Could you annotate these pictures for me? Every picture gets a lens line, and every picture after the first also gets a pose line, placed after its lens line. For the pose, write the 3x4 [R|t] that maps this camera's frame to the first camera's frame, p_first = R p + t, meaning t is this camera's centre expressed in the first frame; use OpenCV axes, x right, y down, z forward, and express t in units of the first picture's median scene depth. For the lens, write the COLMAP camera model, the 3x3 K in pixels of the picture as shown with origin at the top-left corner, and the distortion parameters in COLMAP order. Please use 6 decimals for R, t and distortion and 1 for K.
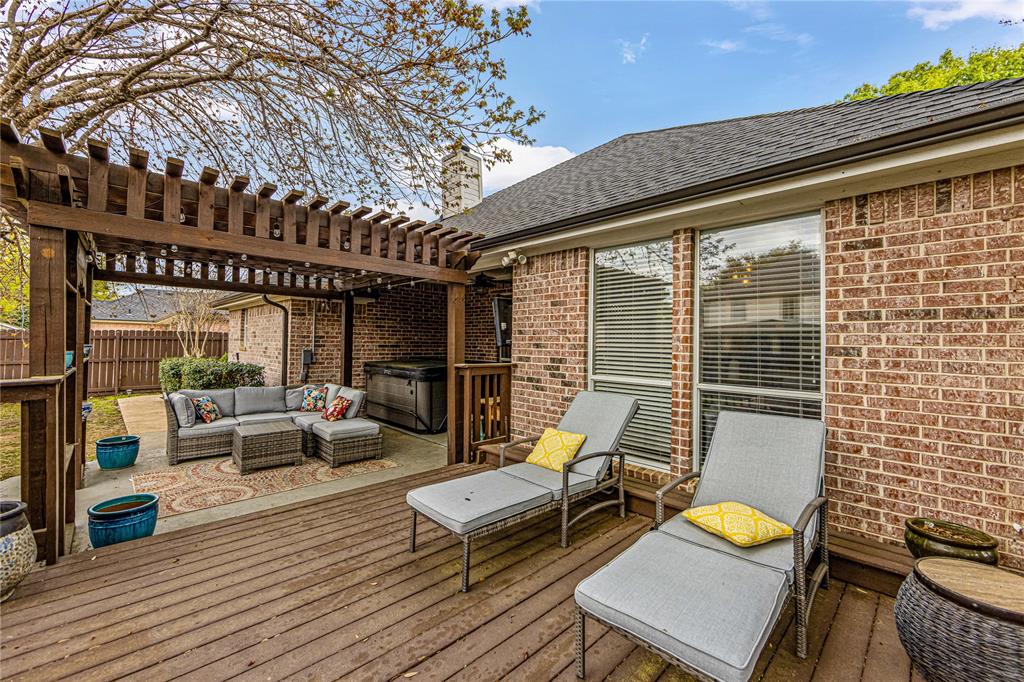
lens RADIAL K [[401.5, 0, 506.7], [0, 401.5, 339.2], [0, 0, 1]] dist [-0.002302, 0.000371]
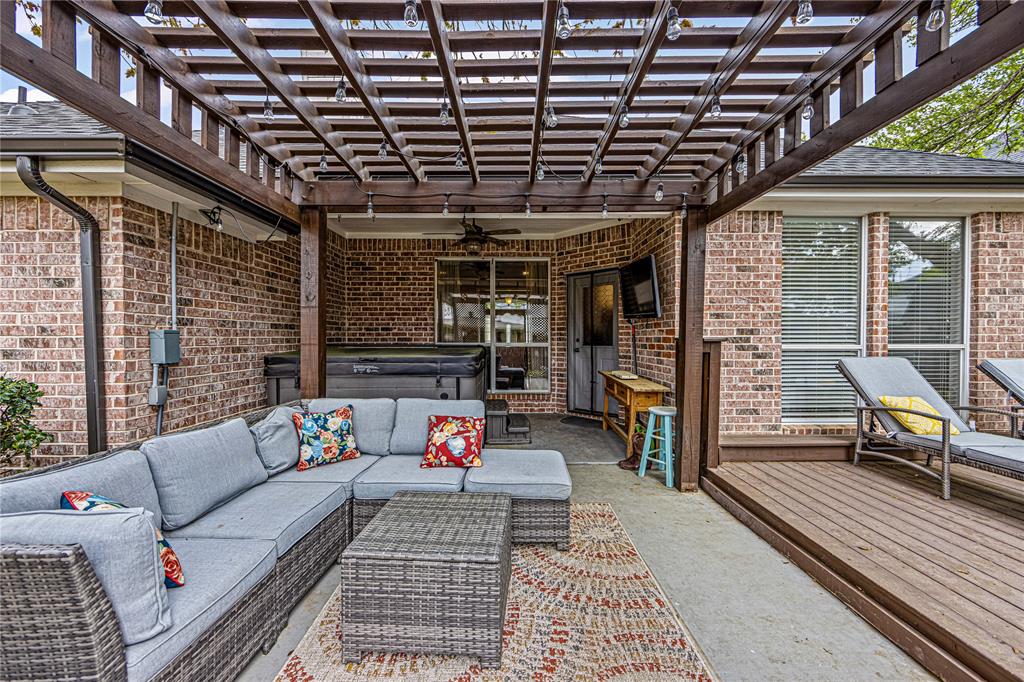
lens RADIAL K [[401.5, 0, 511.7], [0, 401.5, 343.8], [0, 0, 1]] dist [-0.002302, 0.000371]
pose [[0.694743, -0.028995, 0.718673, -0.934785], [0.006427, 0.999397, 0.034108, 0.048045], [-0.719229, -0.019077, 0.694511, 0.778280]]
